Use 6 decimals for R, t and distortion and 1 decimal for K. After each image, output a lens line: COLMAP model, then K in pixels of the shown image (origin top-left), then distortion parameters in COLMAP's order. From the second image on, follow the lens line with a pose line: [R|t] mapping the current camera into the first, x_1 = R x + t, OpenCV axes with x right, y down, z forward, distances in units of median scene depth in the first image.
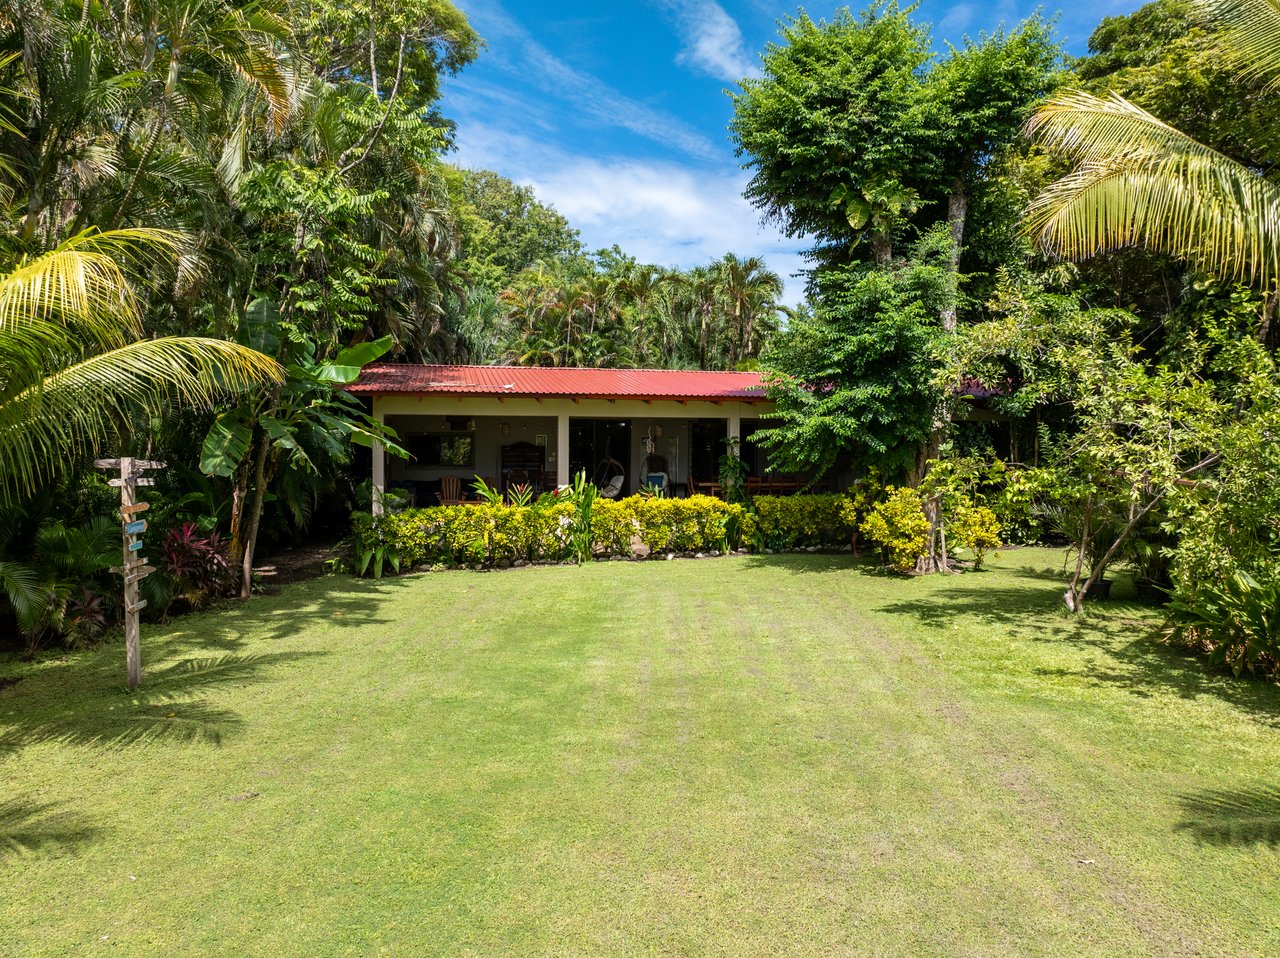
lens RADIAL K [[904.7, 0, 647.4], [0, 904.7, 471.8], [0, 0, 1]] dist [-0.037965, 0.006535]
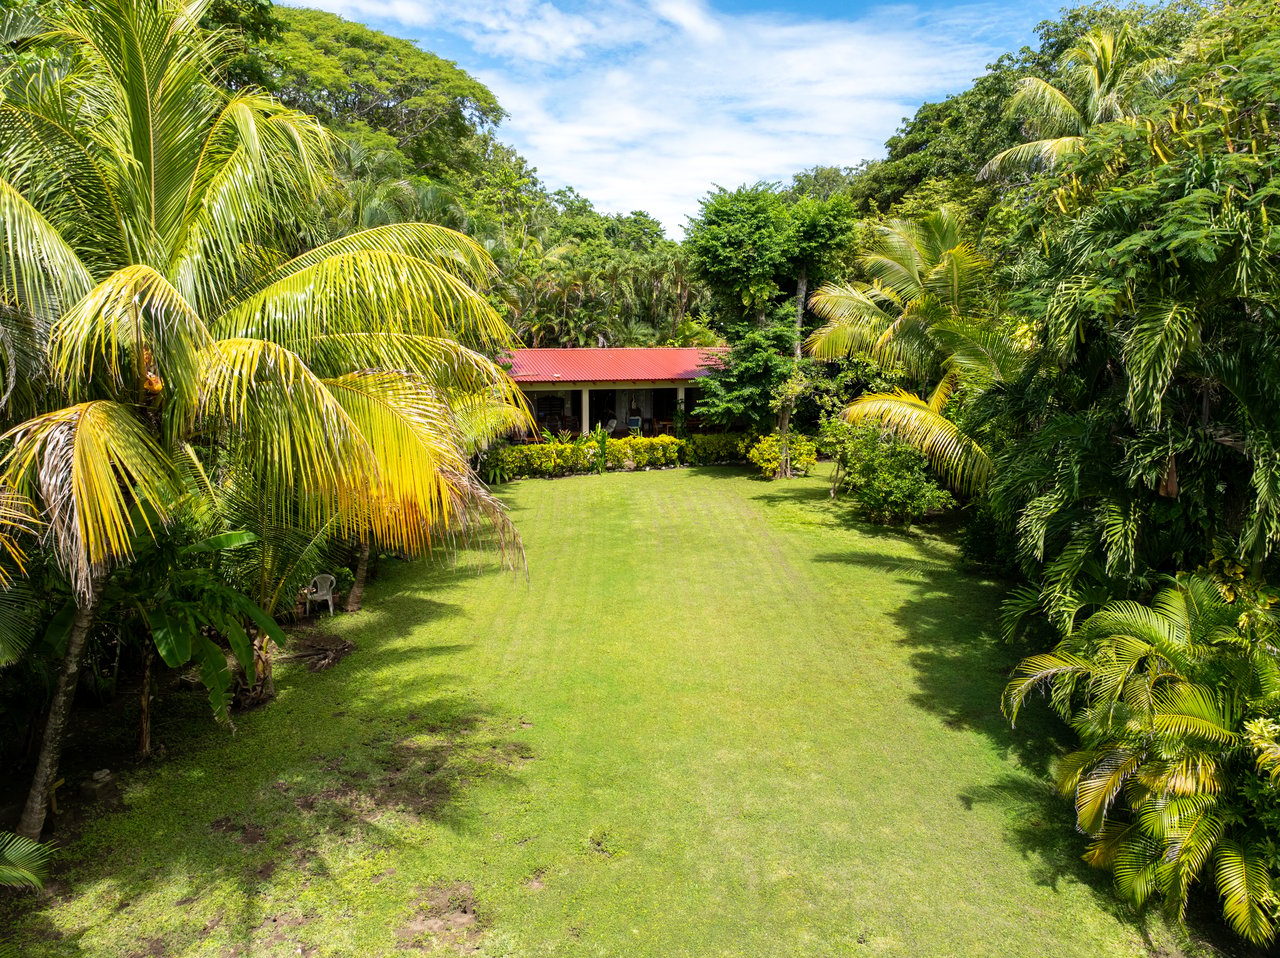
lens RADIAL K [[904.7, 0, 647.4], [0, 904.7, 471.8], [0, 0, 1]] dist [-0.037965, 0.006535]
pose [[0.996824, -0.013501, 0.078486, -0.136266], [0.002890, 0.991008, 0.133769, -0.167180], [-0.079586, -0.133117, 0.987900, -0.933286]]
